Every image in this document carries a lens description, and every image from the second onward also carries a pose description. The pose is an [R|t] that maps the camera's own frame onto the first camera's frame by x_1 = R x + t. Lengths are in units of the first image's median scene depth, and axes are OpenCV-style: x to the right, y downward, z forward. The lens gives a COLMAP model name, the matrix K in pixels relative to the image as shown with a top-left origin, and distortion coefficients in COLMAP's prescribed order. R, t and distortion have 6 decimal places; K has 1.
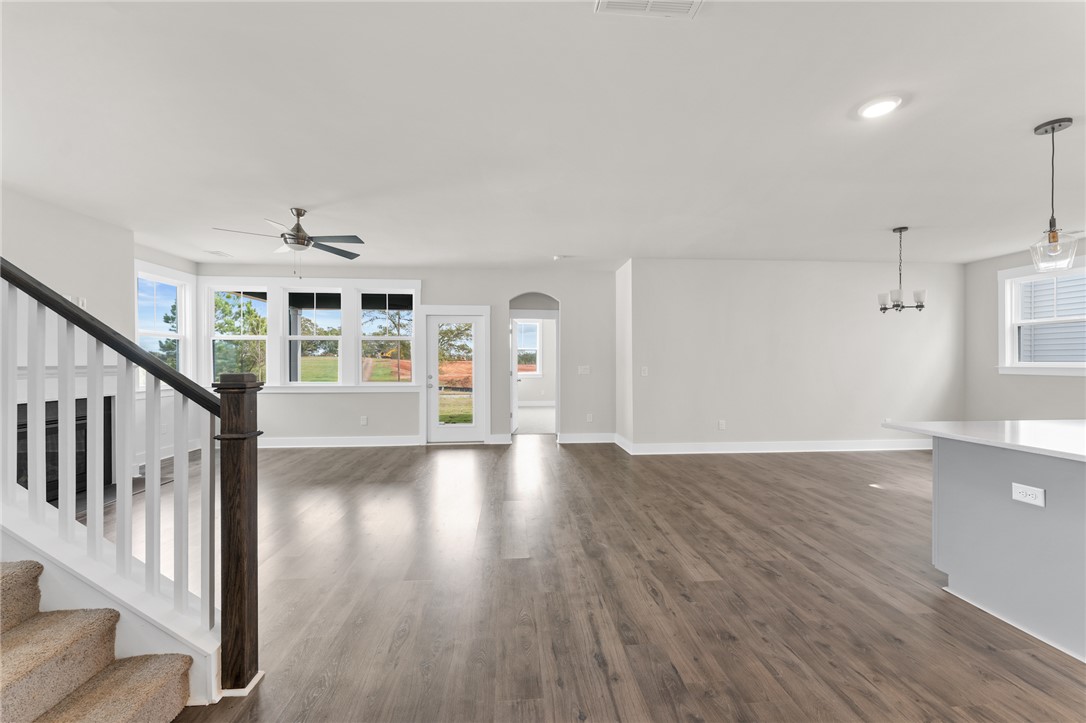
lens RADIAL K [[436.3, 0, 543.0], [0, 436.3, 361.5], [0, 0, 1]] dist [0.001994, 0.000190]
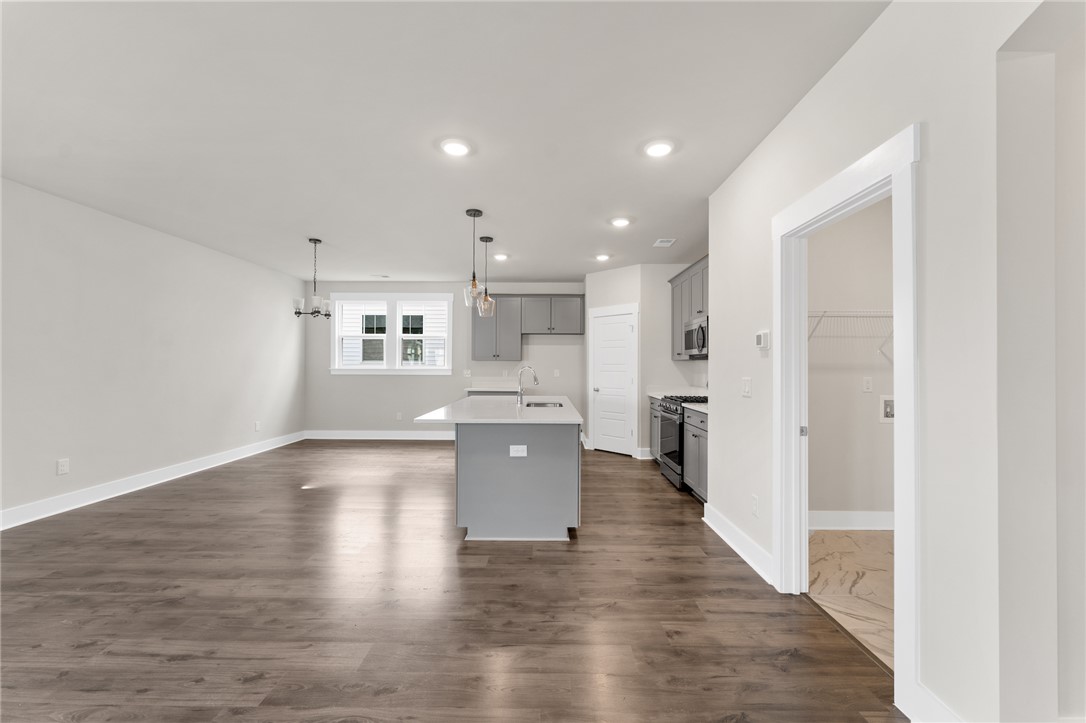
lens RADIAL K [[436.3, 0, 543.0], [0, 436.3, 361.5], [0, 0, 1]] dist [0.001994, 0.000190]
pose [[0.087601, 0.010131, 0.996104, -0.215245], [-0.004645, 0.999942, -0.009761, 0.000550], [-0.996145, -0.003772, 0.087643, 0.391232]]
